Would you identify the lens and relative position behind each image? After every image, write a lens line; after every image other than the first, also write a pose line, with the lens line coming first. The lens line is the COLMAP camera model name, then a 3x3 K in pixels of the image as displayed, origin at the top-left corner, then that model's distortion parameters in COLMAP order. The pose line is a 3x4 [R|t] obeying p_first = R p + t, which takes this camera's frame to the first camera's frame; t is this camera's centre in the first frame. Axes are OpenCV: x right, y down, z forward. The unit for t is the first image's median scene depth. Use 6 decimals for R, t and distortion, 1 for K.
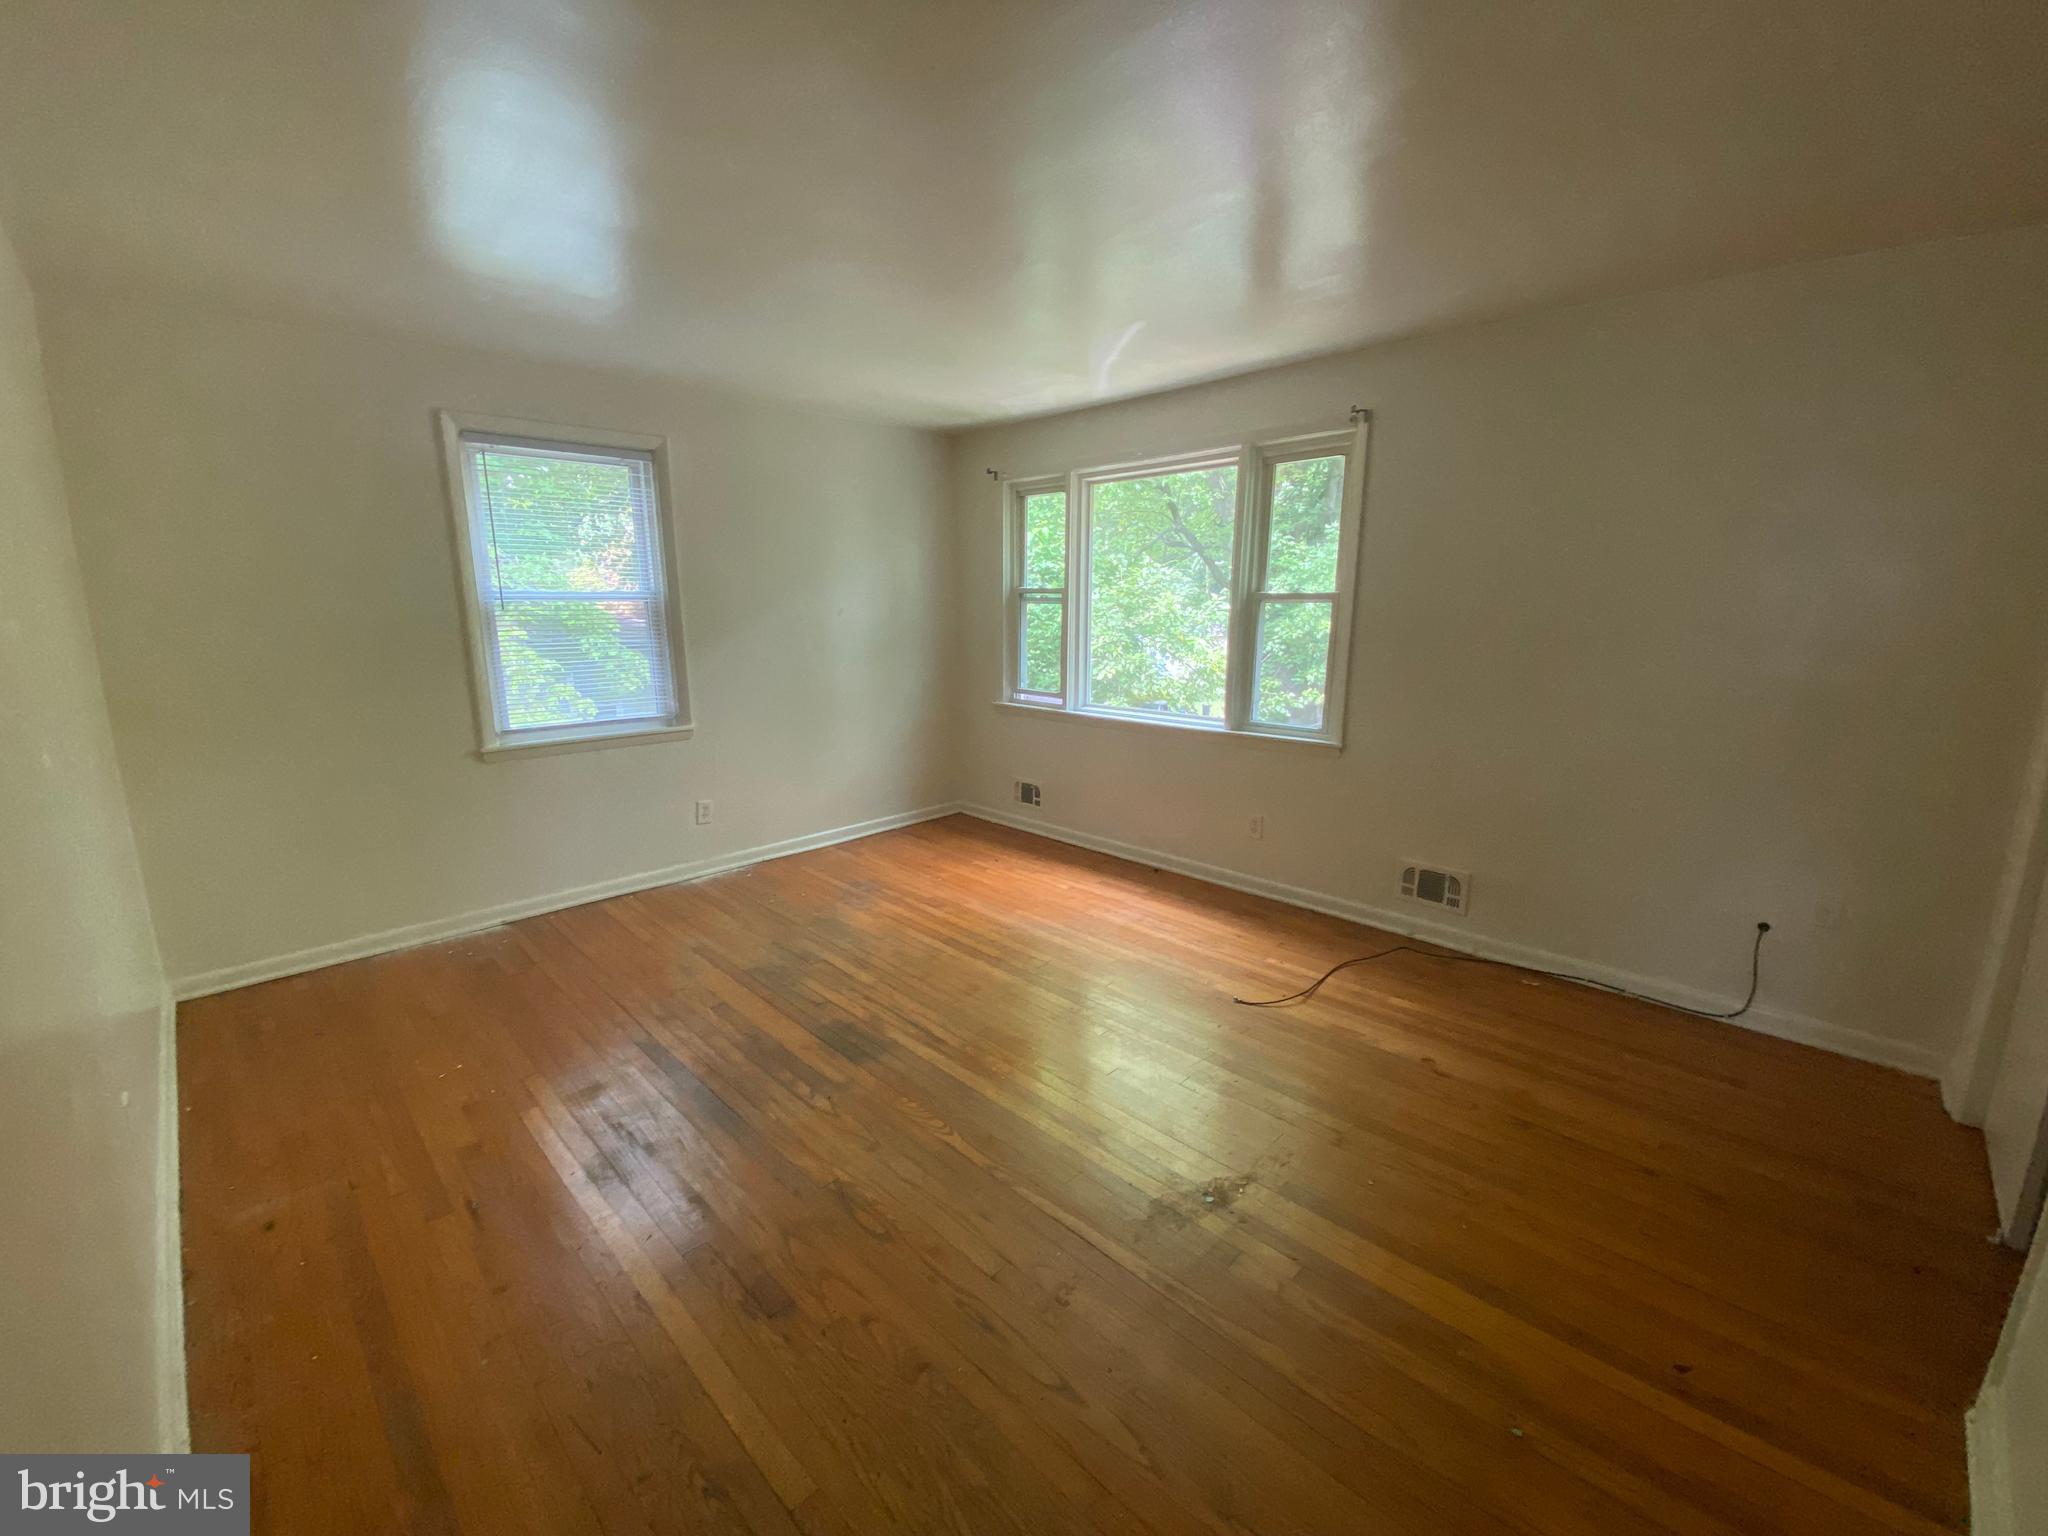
lens RADIAL K [[800.2, 0, 1019.8], [0, 800.2, 785.7], [0, 0, 1]] dist [0.022738, -0.019369]
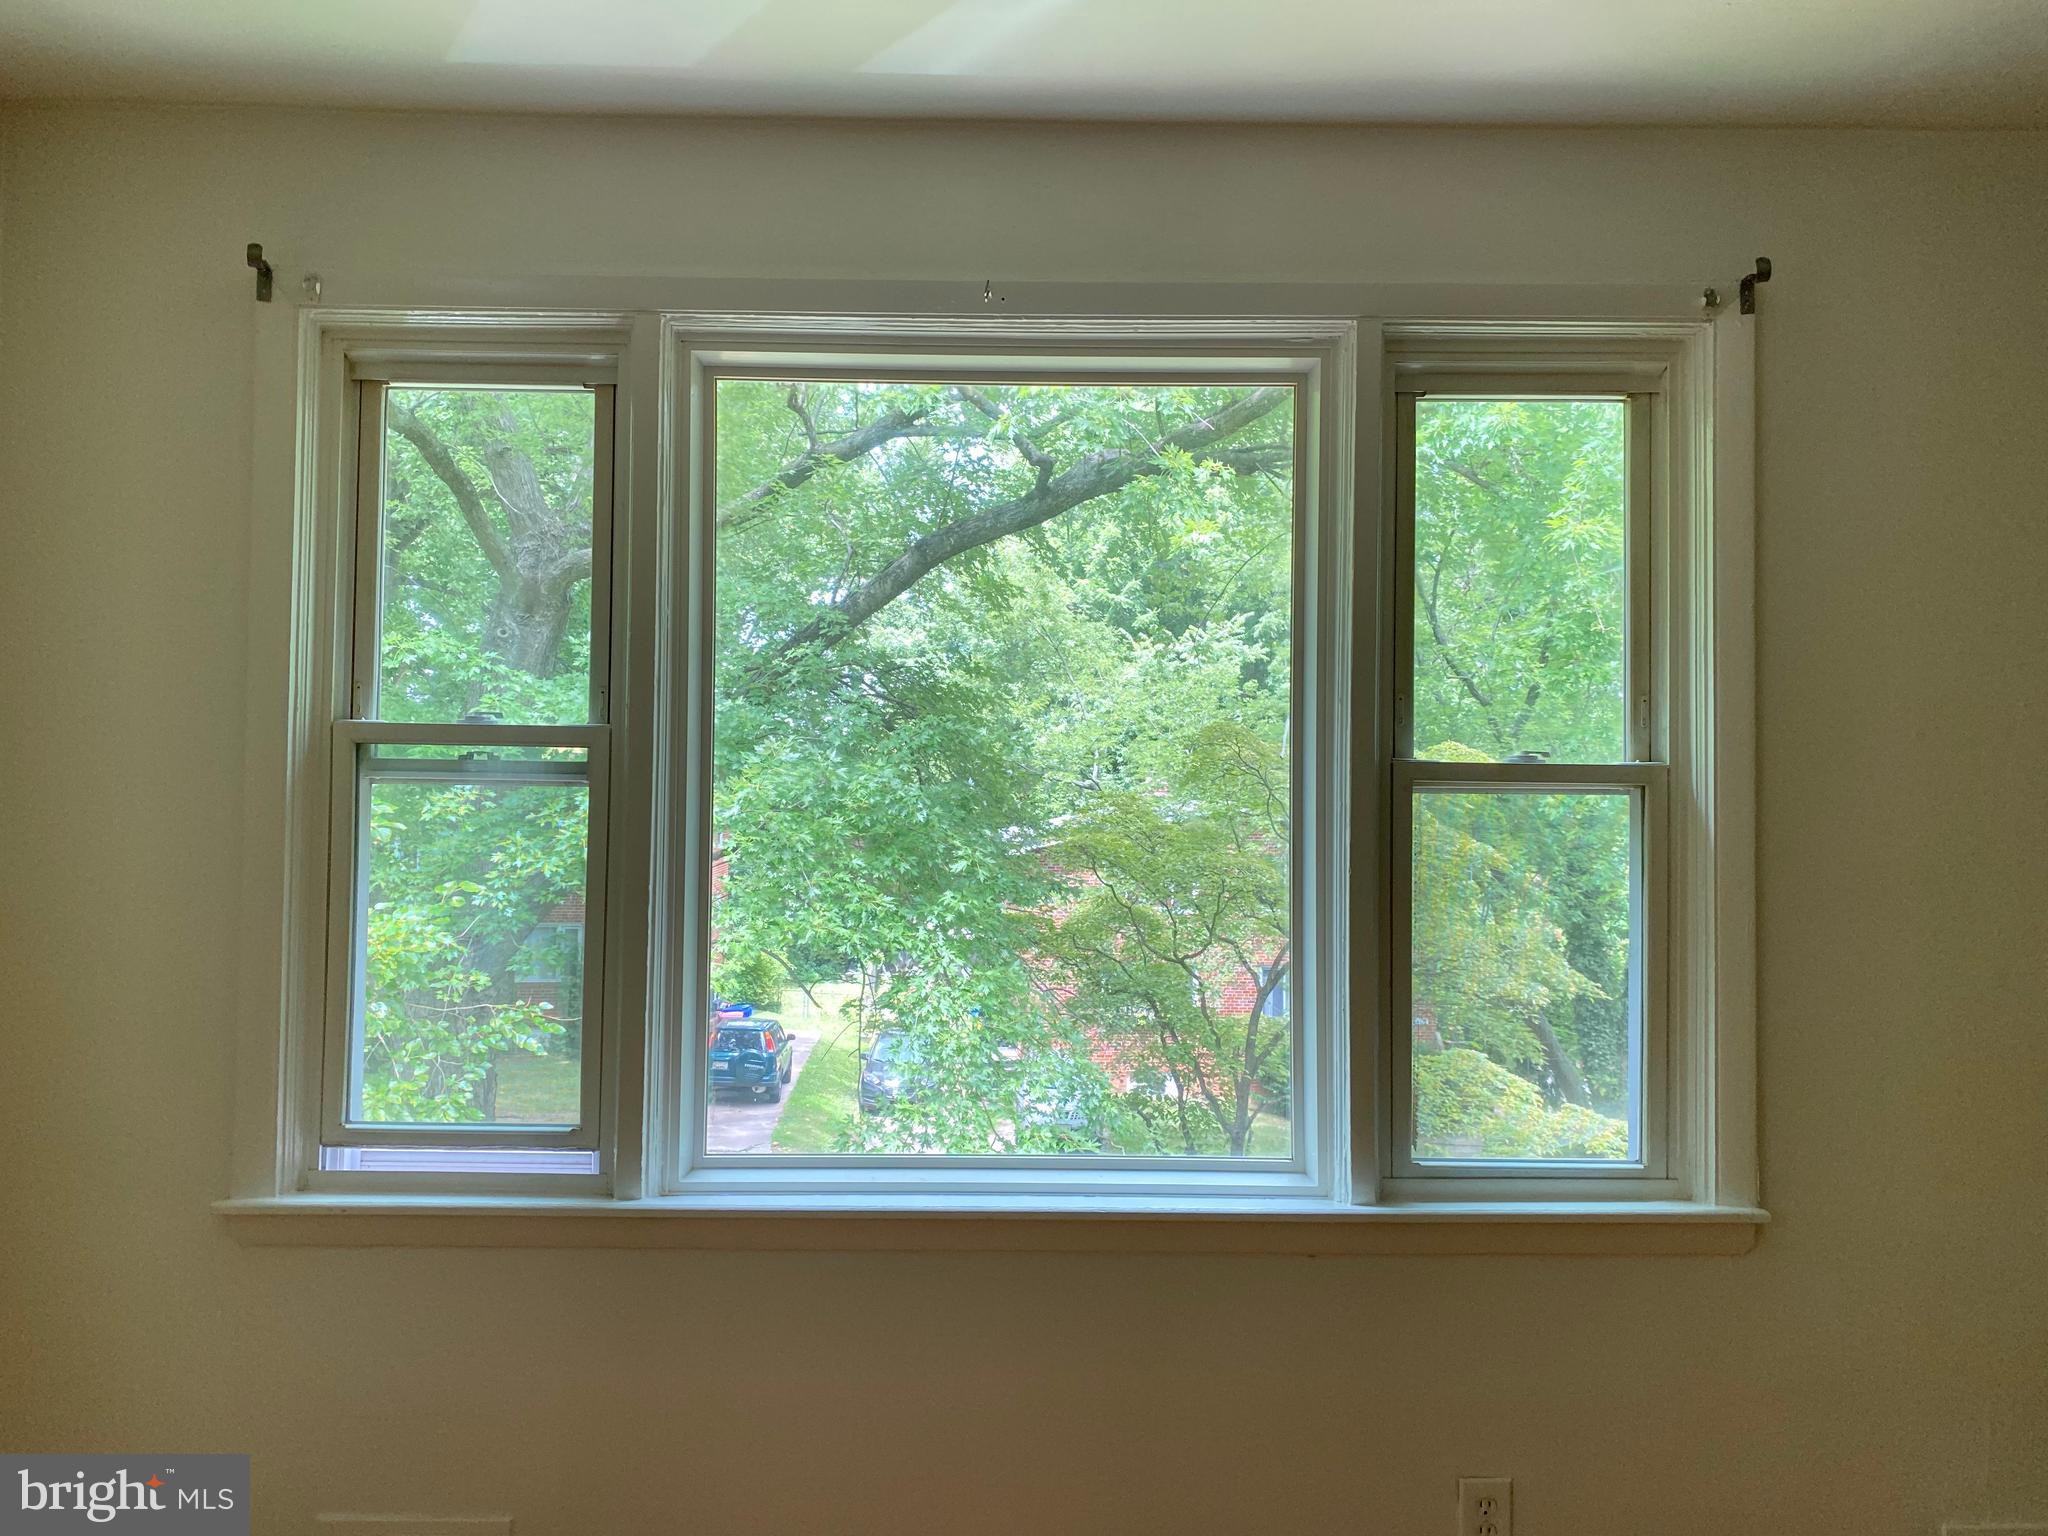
lens RADIAL K [[1558.1, 0, 1022.4], [0, 1558.1, 762.8], [0, 0, 1]] dist [0.013190, 0.003275]
pose [[0.698434, 0.024934, 0.715240, -0.256502], [0.151245, 0.971678, -0.181565, -0.145475], [-0.699510, 0.234988, 0.674883, 0.669547]]
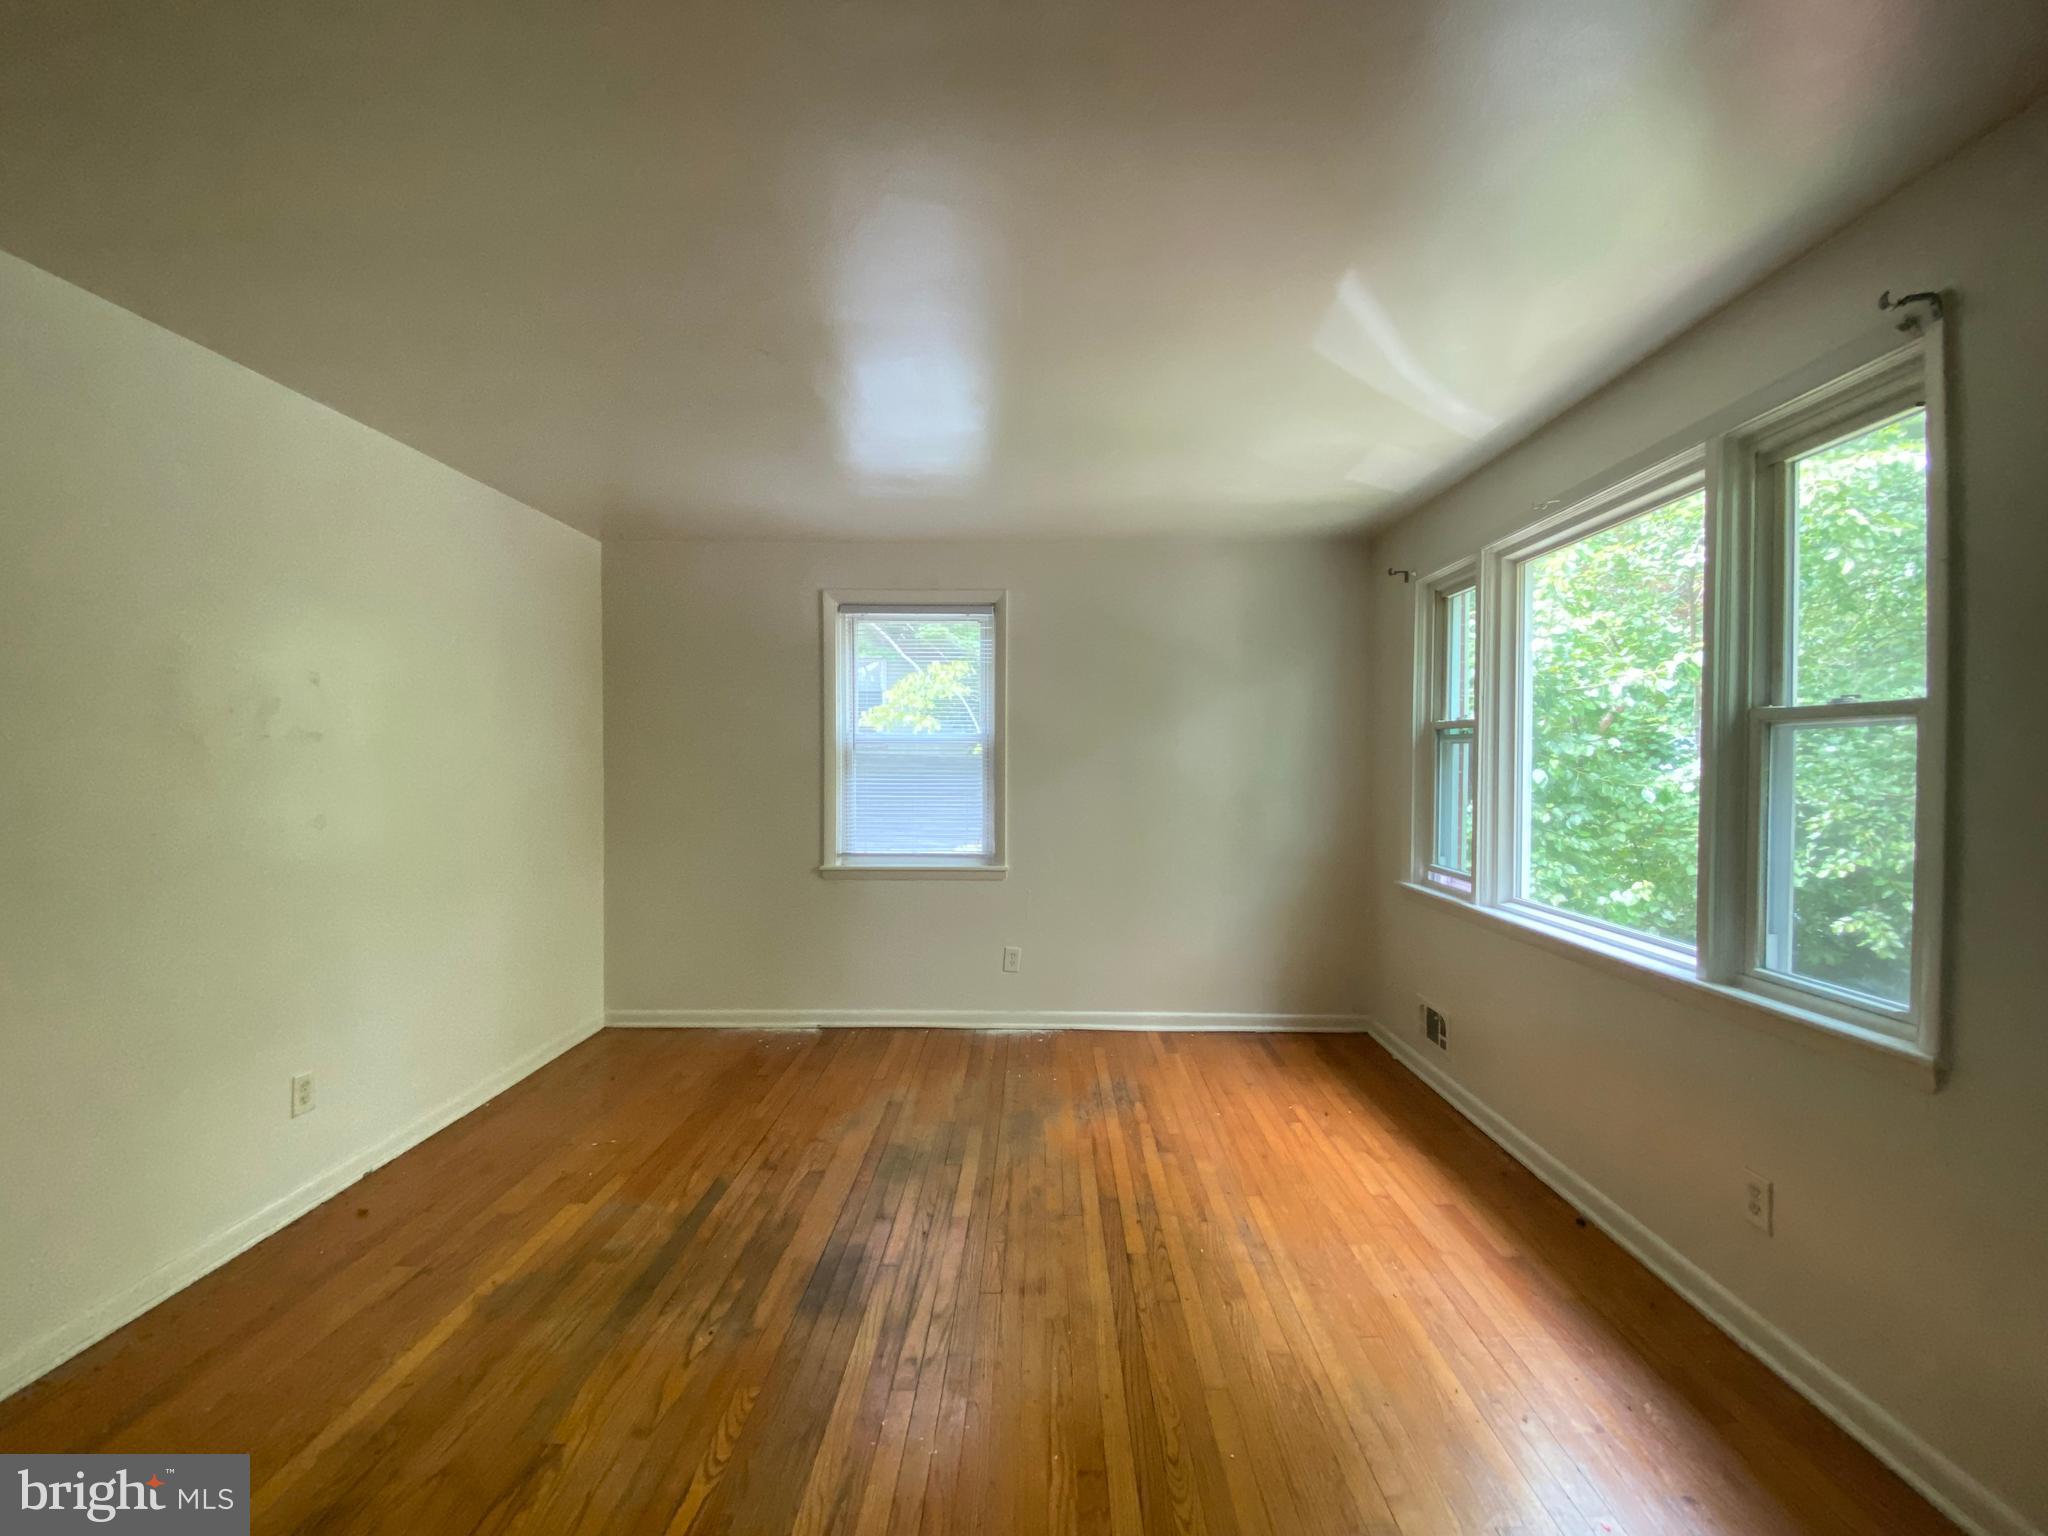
lens RADIAL K [[823.4, 0, 1024.0], [0, 823.4, 768.0], [0, 0, 1]] dist [0.025491, -0.021807]
pose [[0.695461, 0.010776, -0.718483, 0.339958], [-0.167822, 0.974671, -0.147826, -0.051152], [0.698692, 0.223384, 0.679654, 0.336217]]
